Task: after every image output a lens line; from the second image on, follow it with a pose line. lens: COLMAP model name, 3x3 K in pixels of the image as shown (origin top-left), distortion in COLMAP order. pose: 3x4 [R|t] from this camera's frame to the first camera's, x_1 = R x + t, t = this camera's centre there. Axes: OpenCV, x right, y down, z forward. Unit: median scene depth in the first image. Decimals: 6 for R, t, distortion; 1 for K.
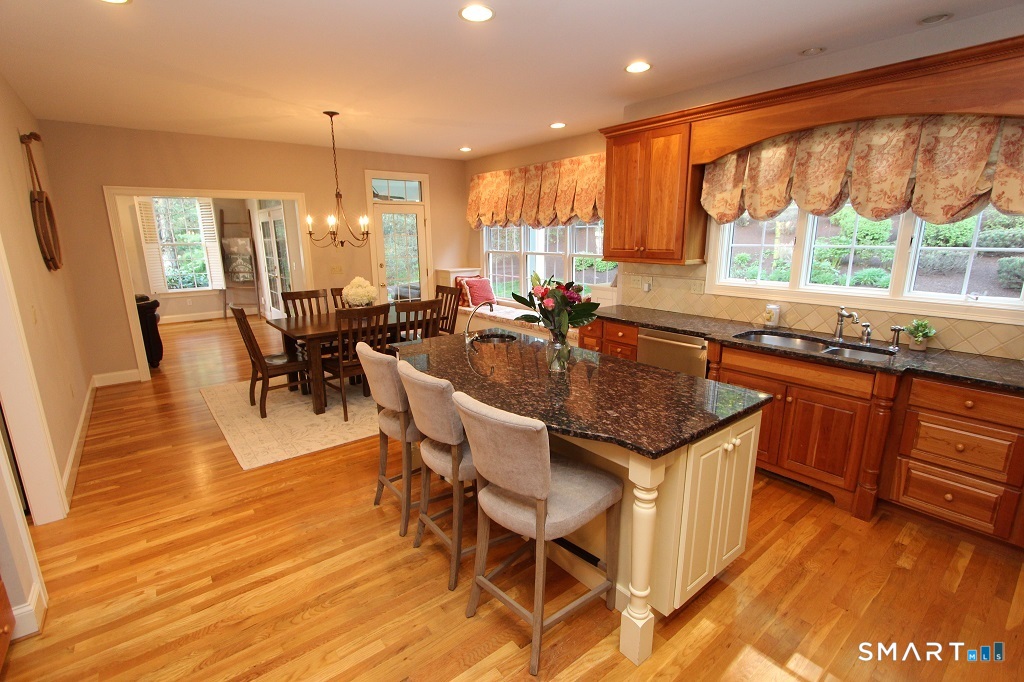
lens RADIAL K [[471.7, 0, 513.0], [0, 471.7, 344.6], [0, 0, 1]] dist [-0.013352, 0.001448]
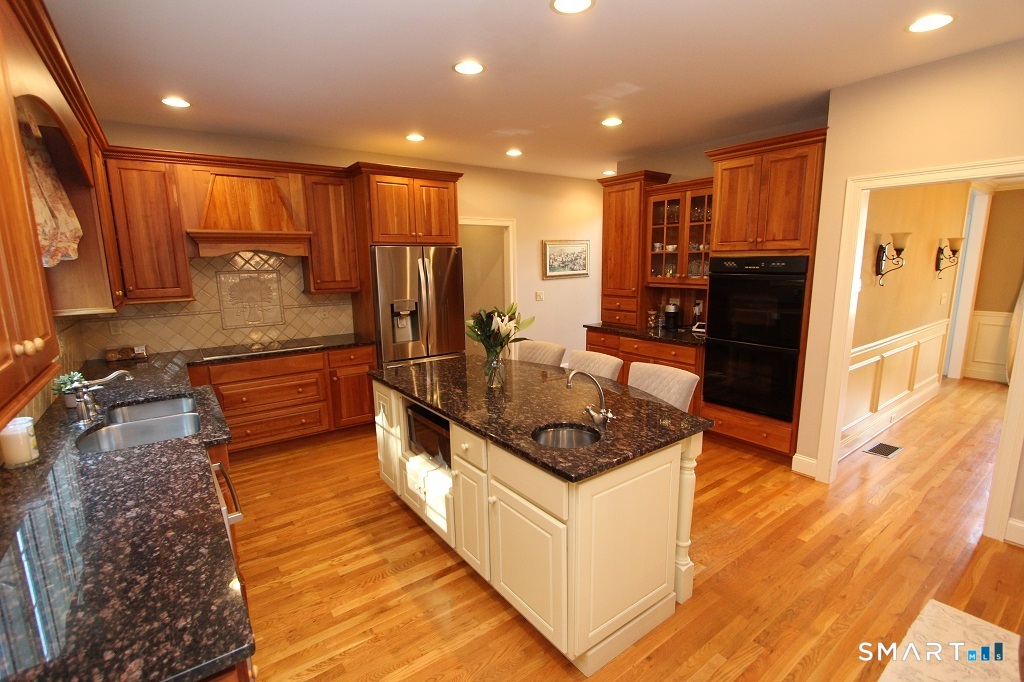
lens RADIAL K [[471.7, 0, 509.5], [0, 471.7, 346.3], [0, 0, 1]] dist [-0.013352, 0.001448]
pose [[-0.998655, 0.015012, 0.049625, 0.000745], [0.033623, 0.916117, 0.399499, -0.189062], [-0.039465, 0.400630, -0.915390, 0.783174]]
